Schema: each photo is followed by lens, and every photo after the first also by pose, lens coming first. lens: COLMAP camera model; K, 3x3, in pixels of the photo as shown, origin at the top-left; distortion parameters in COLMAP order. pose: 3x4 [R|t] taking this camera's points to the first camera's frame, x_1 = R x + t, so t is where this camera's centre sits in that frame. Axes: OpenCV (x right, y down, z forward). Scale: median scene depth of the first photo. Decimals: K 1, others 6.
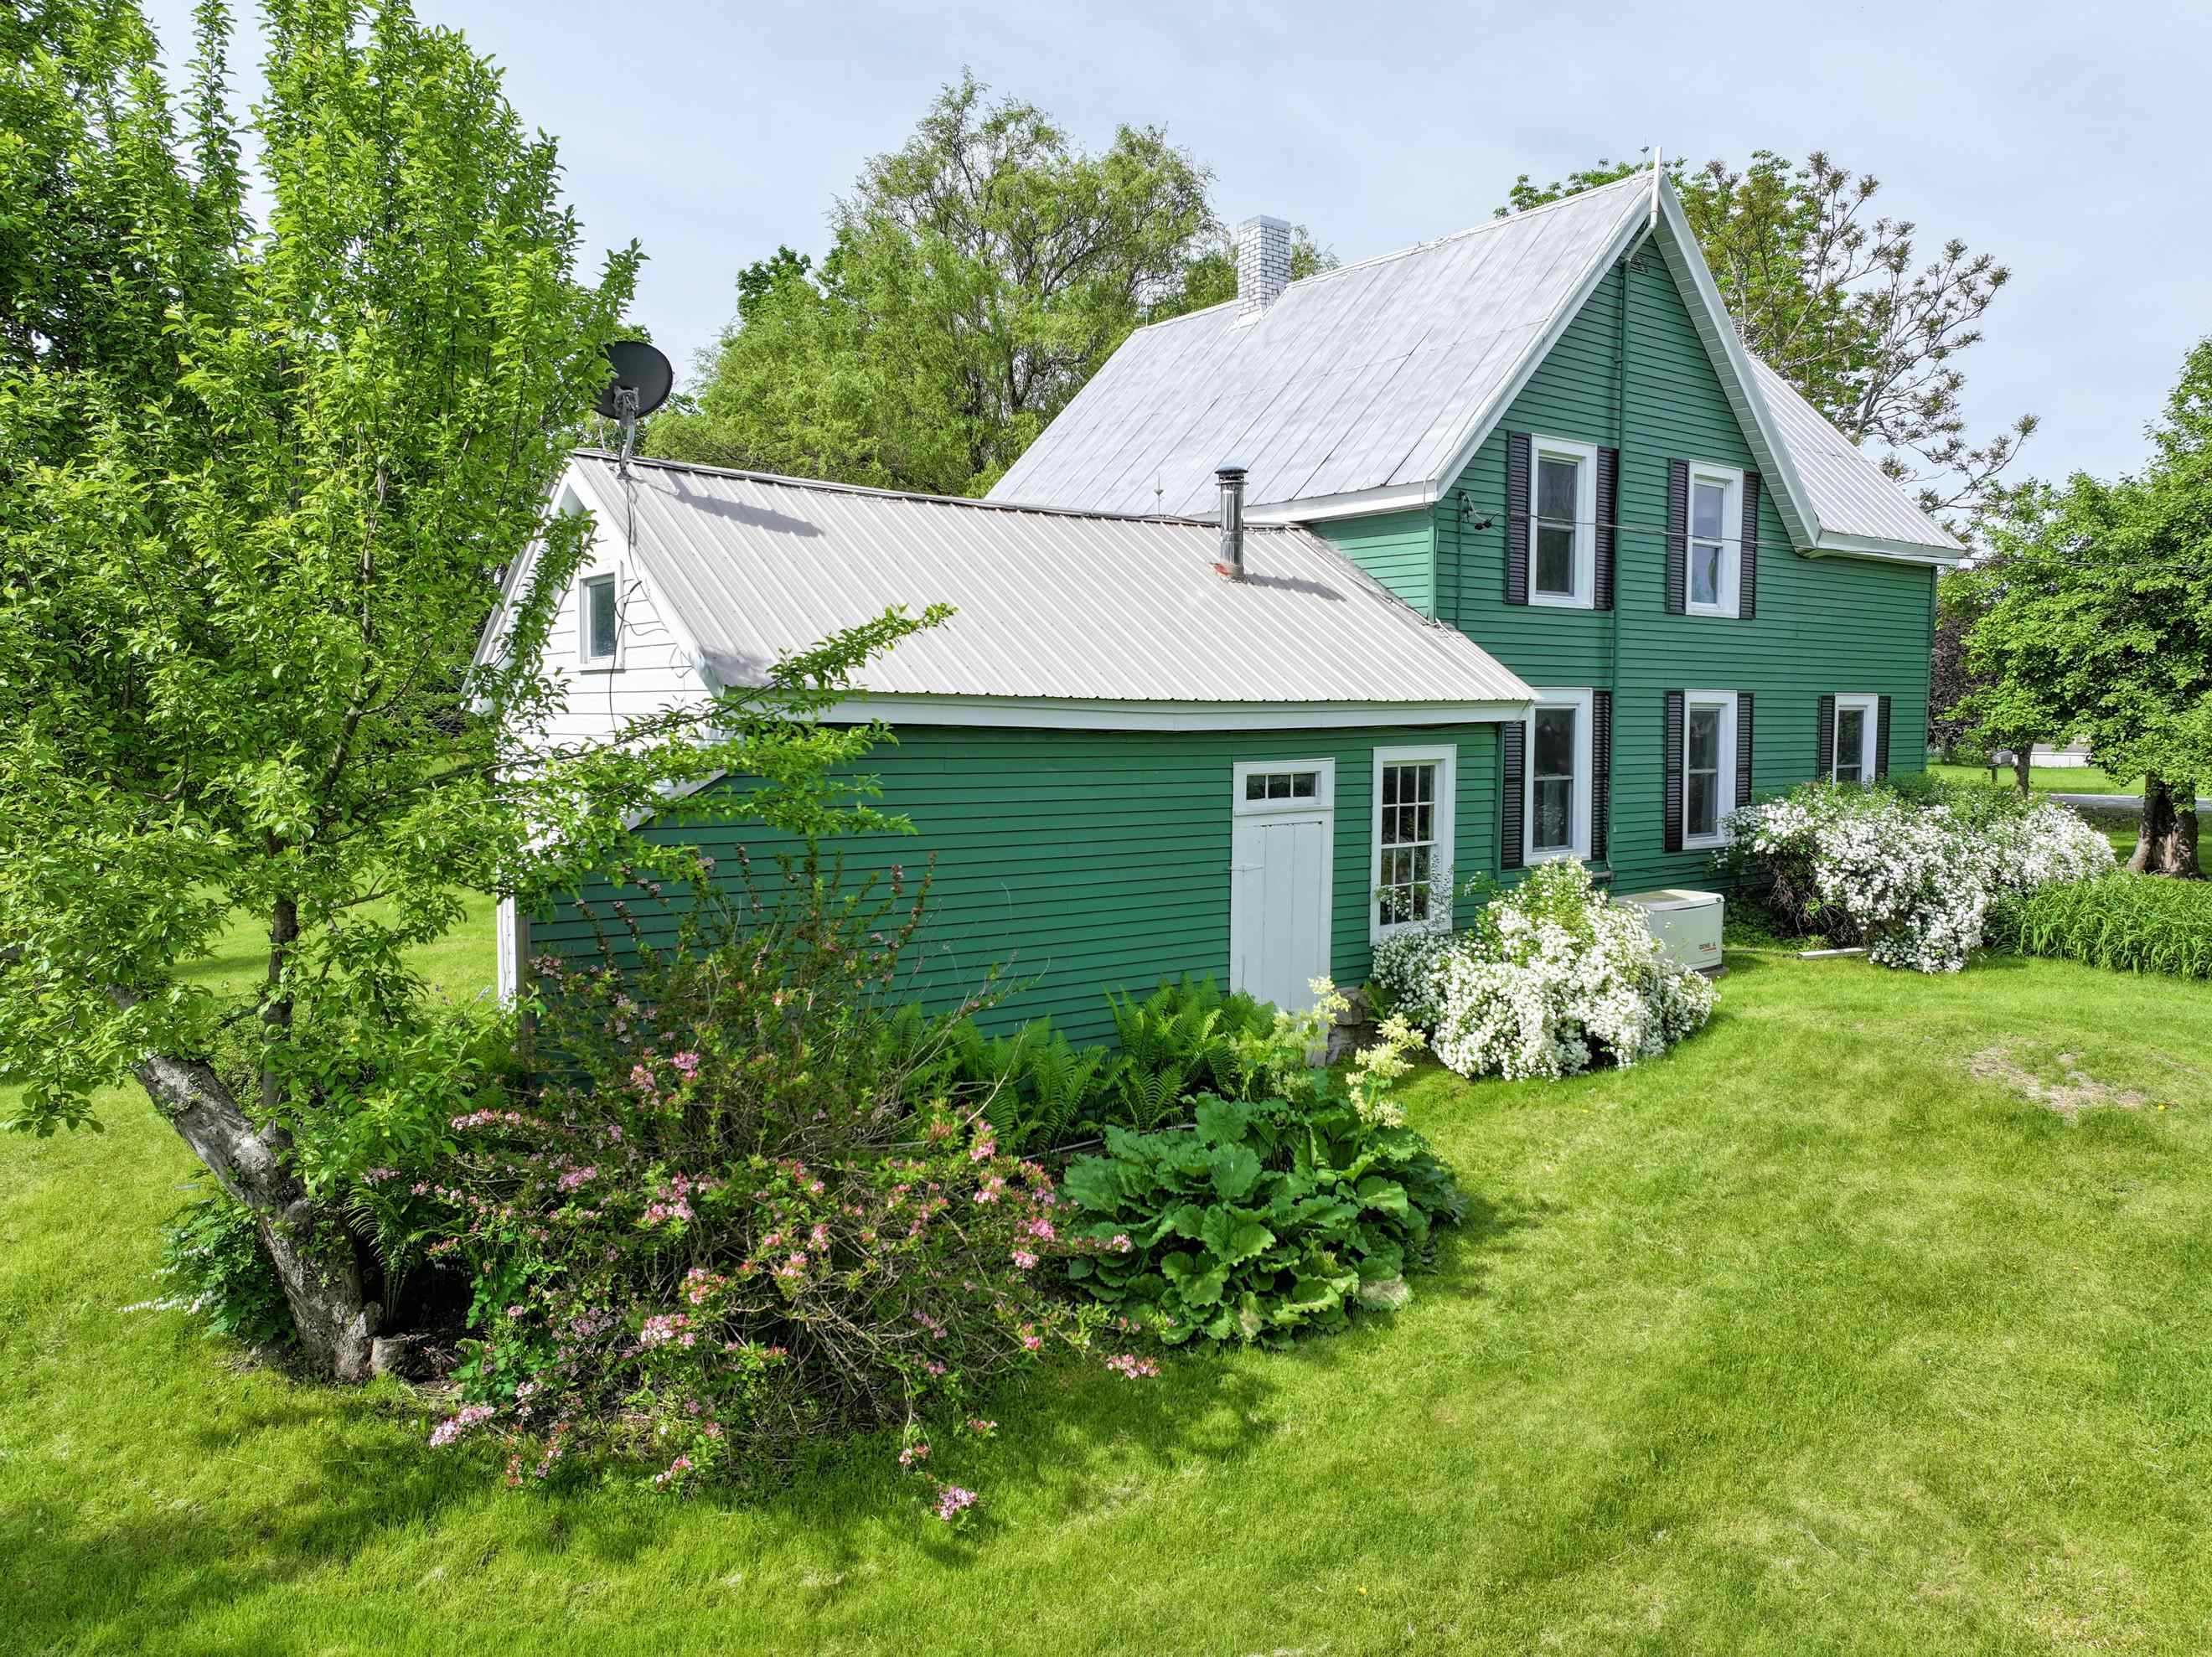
lens RADIAL K [[1554.2, 0, 1106.0], [0, 1554.2, 828.5], [0, 0, 1]] dist [0.006740, 0.000037]
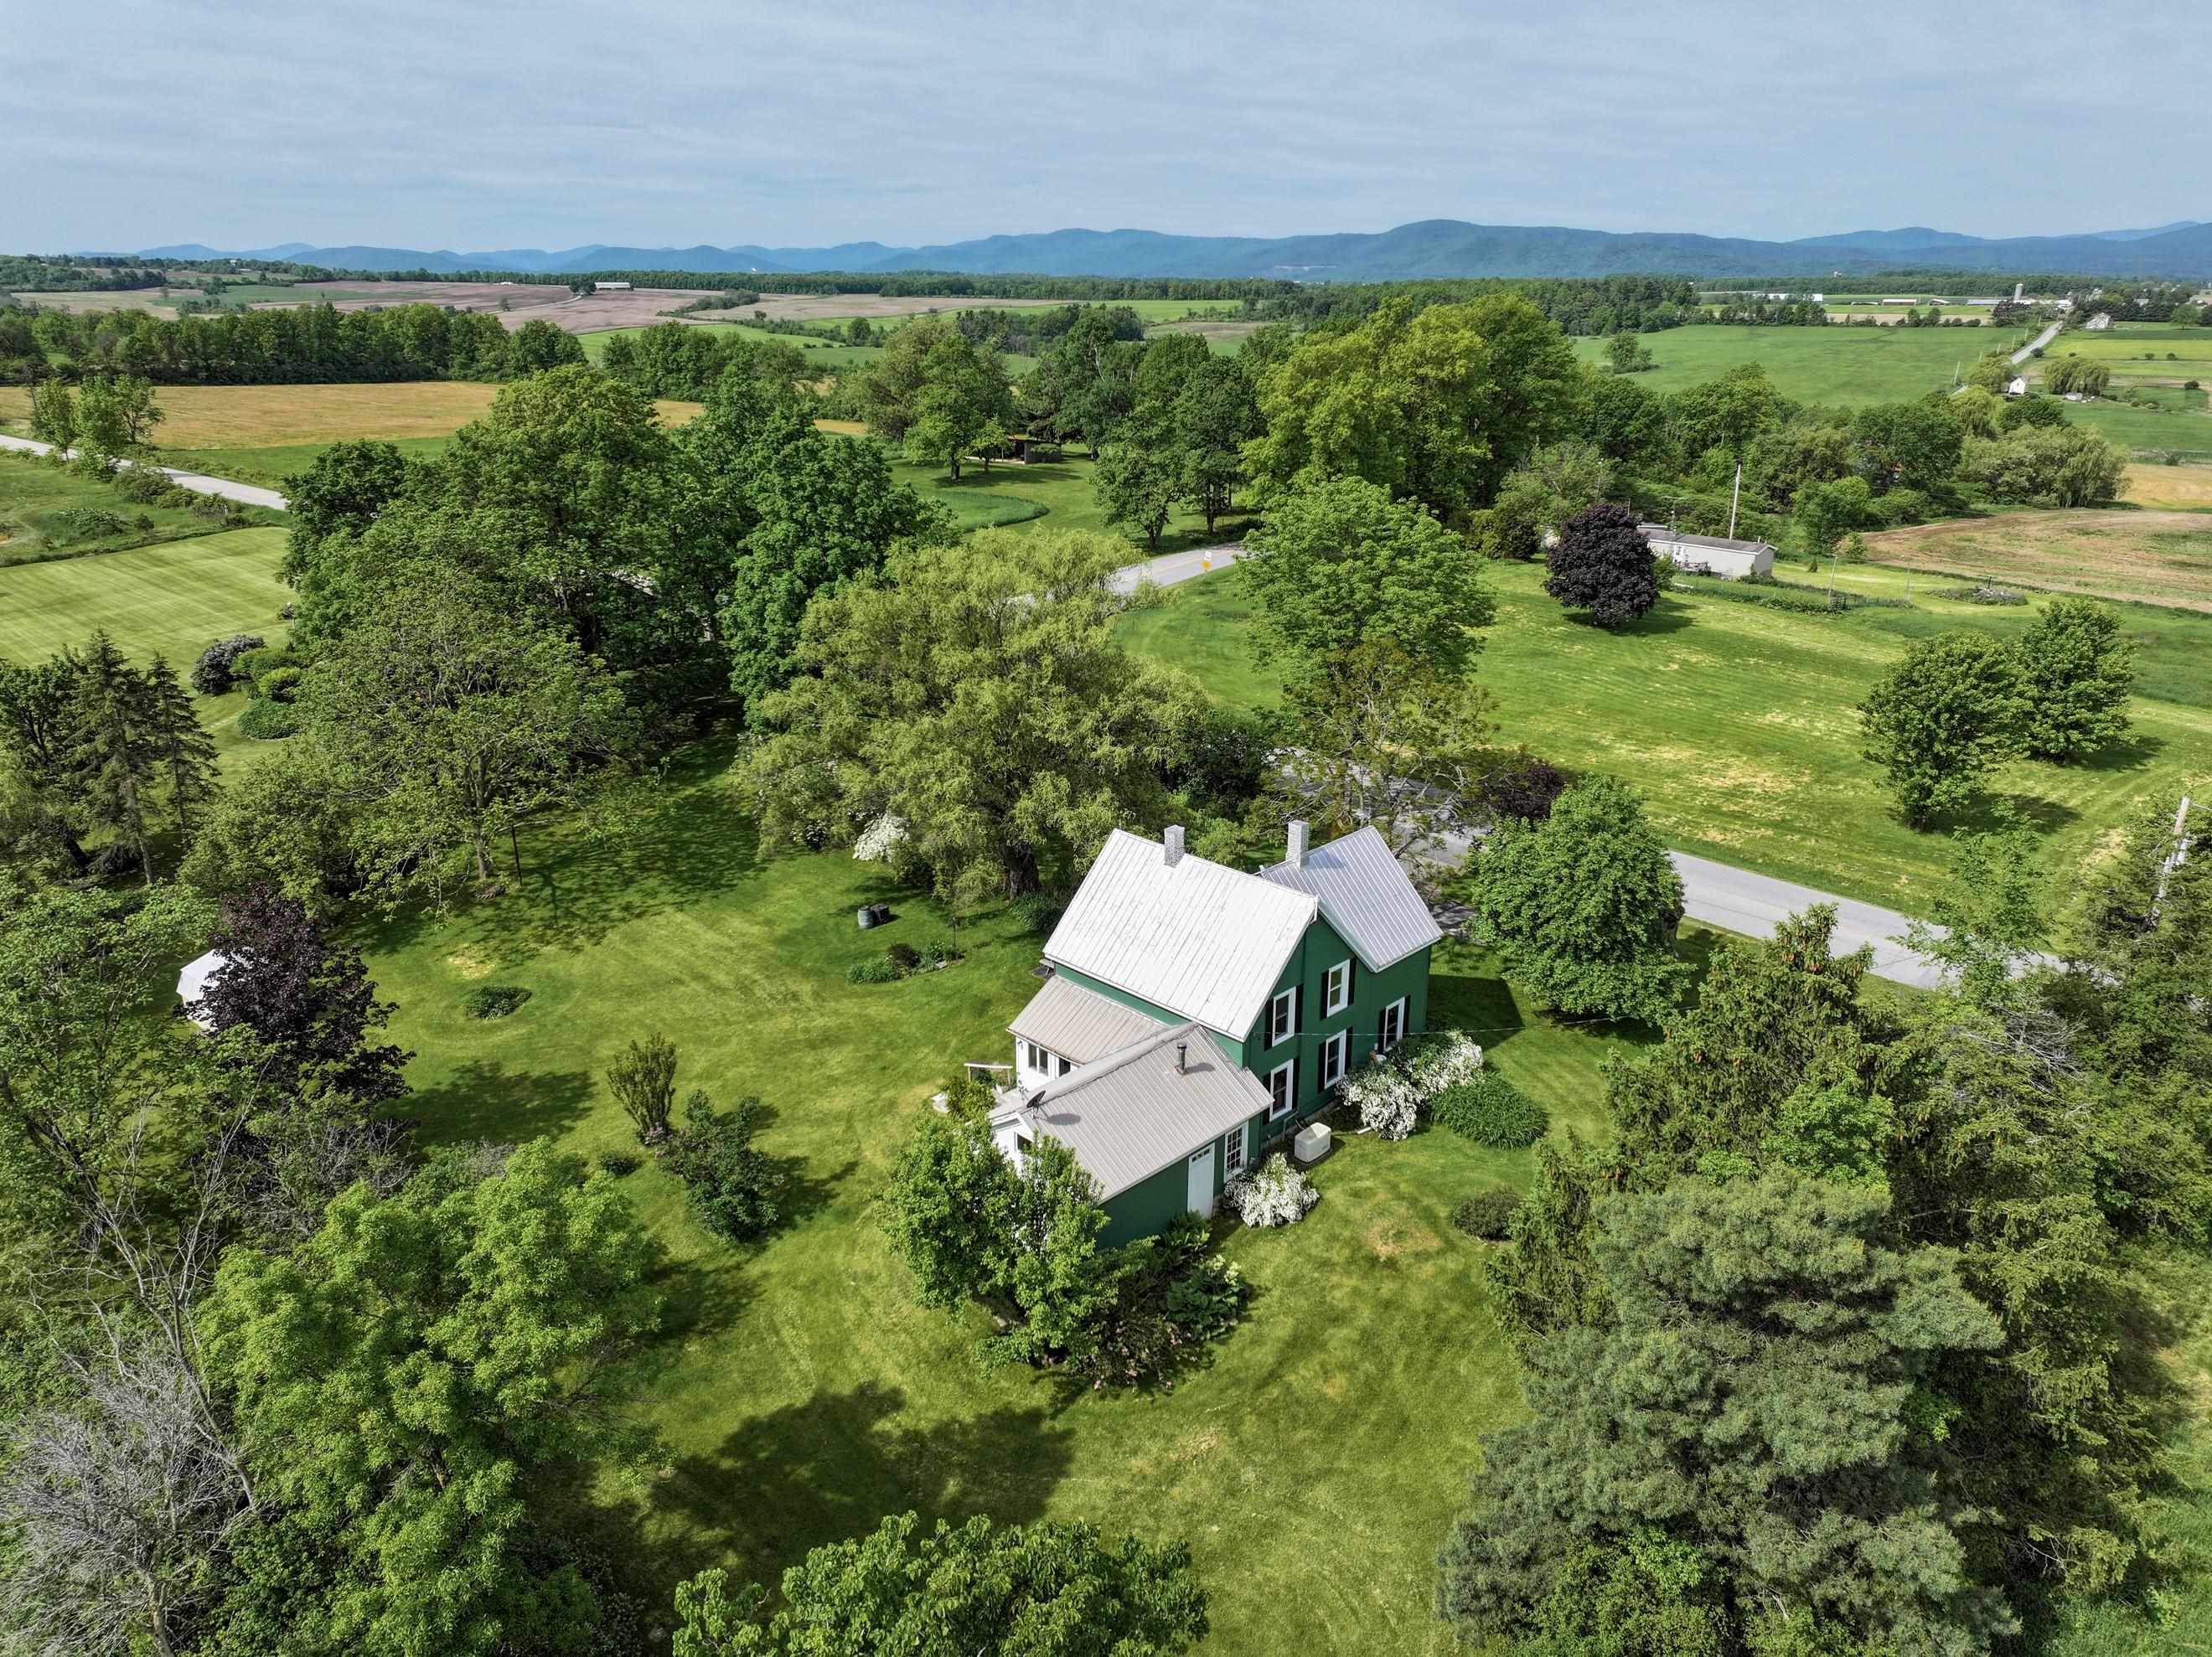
lens RADIAL K [[1554.2, 0, 1106.0], [0, 1554.2, 828.5], [0, 0, 1]] dist [0.006740, 0.000037]
pose [[0.991229, -0.053014, 0.121054, -0.480806], [0.017275, 0.960128, 0.279025, -1.696091], [-0.131020, -0.274487, 0.952623, -2.108064]]
